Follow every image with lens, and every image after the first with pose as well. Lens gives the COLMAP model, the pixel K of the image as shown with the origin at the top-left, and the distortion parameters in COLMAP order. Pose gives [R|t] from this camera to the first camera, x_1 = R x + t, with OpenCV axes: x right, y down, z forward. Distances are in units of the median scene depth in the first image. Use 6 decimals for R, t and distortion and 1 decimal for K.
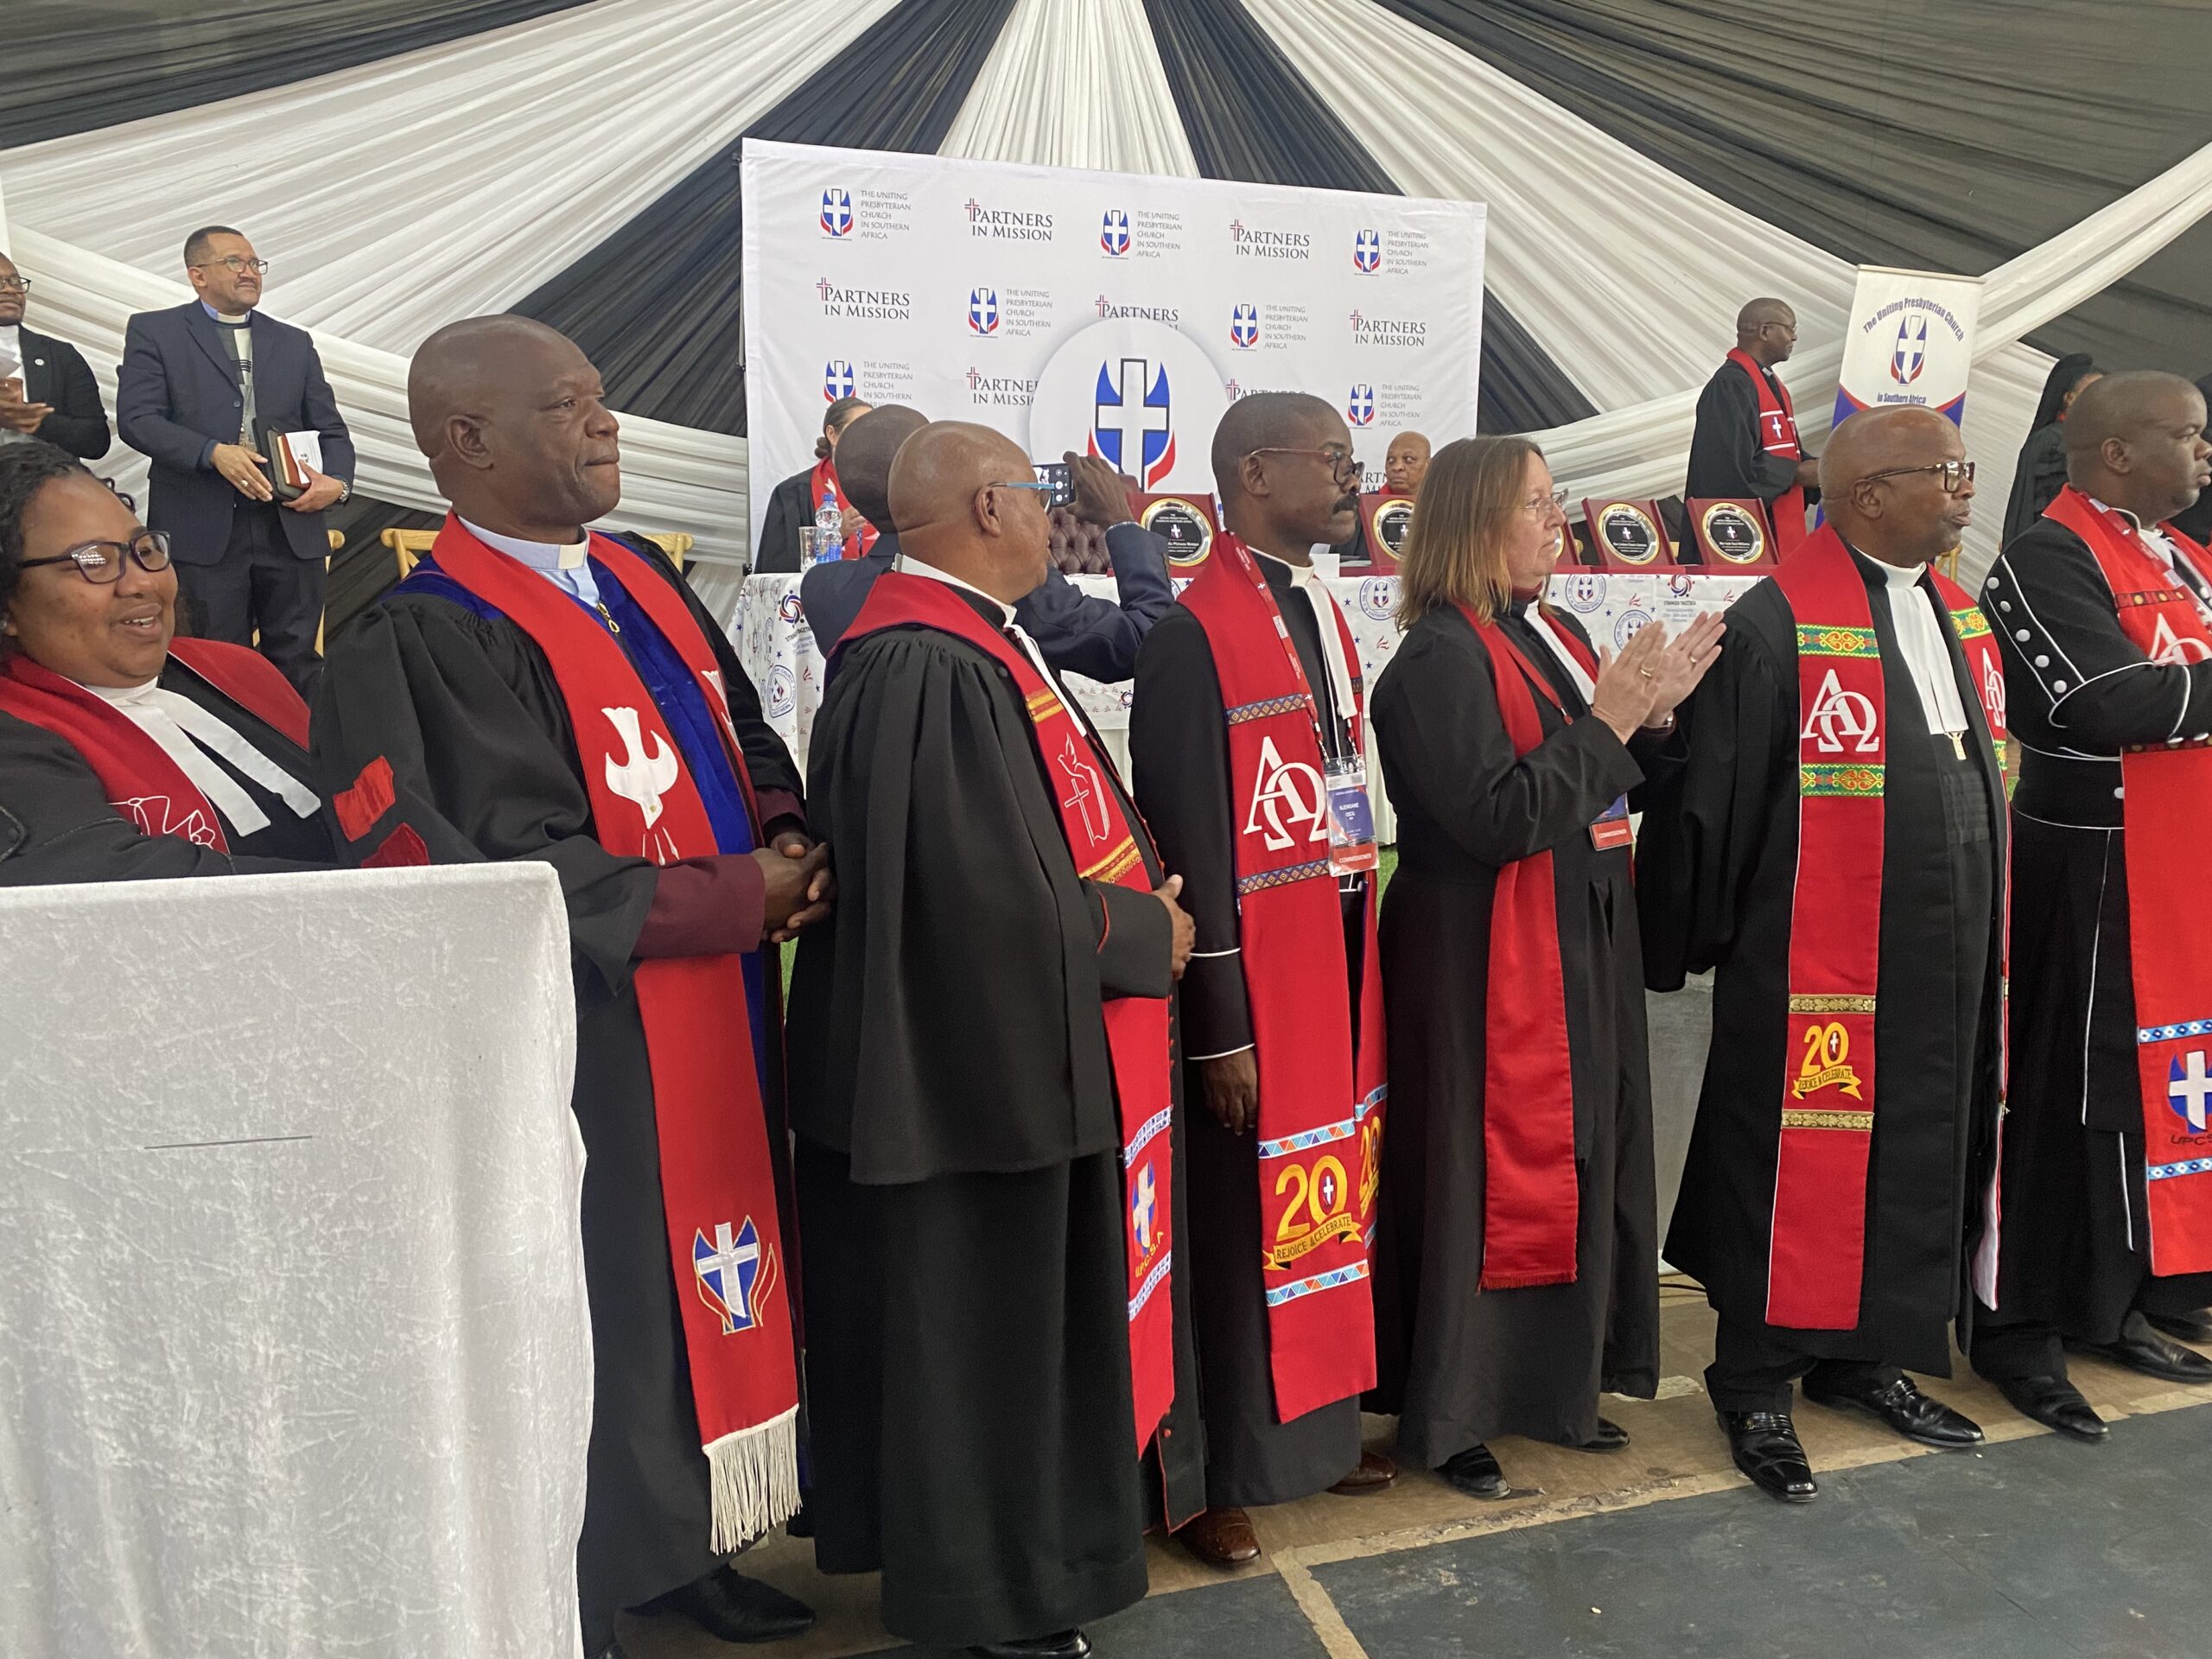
lens RADIAL K [[1654.9, 0, 1084.2], [0, 1654.9, 802.7], [0, 0, 1]] dist [0.000187, -0.002739]
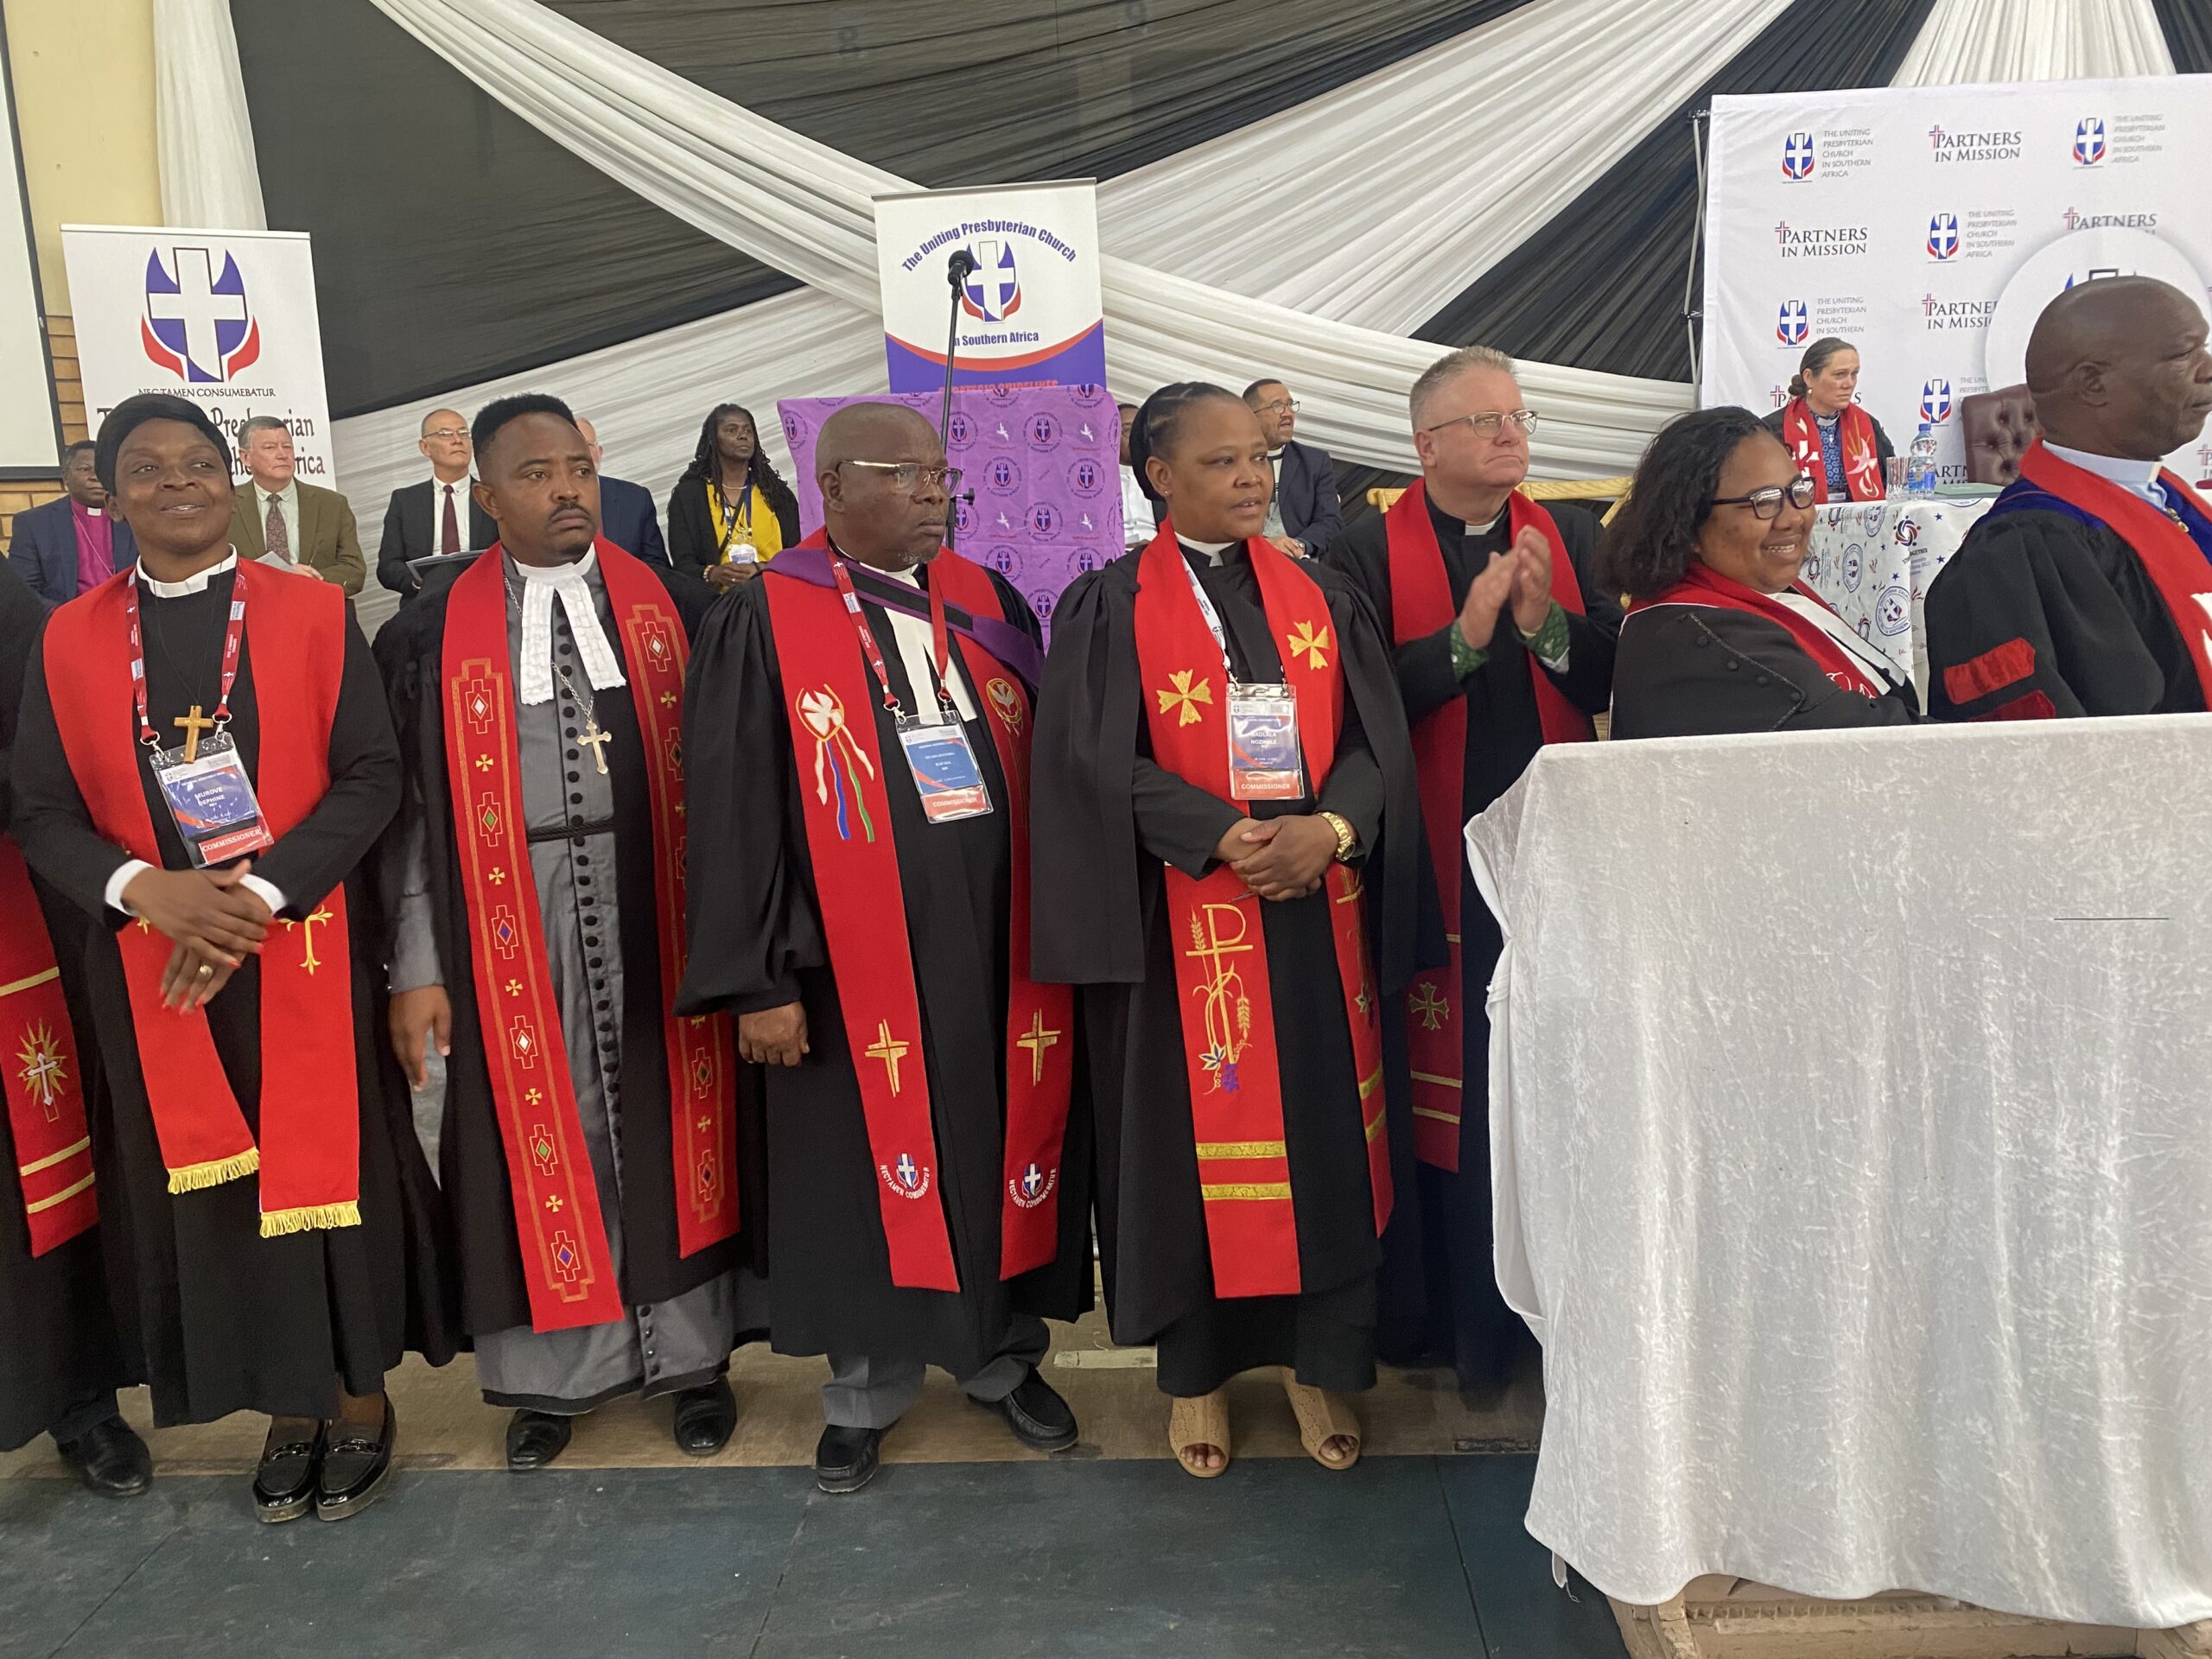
lens RADIAL K [[1654.0, 0, 1111.3], [0, 1654.0, 783.6], [0, 0, 1]] dist [0.005414, -0.009594]
pose [[0.940060, 0.004864, -0.340975, -0.789563], [0.000777, 0.999865, 0.016404, 0.072308], [0.341008, -0.015686, 0.939929, -0.496186]]
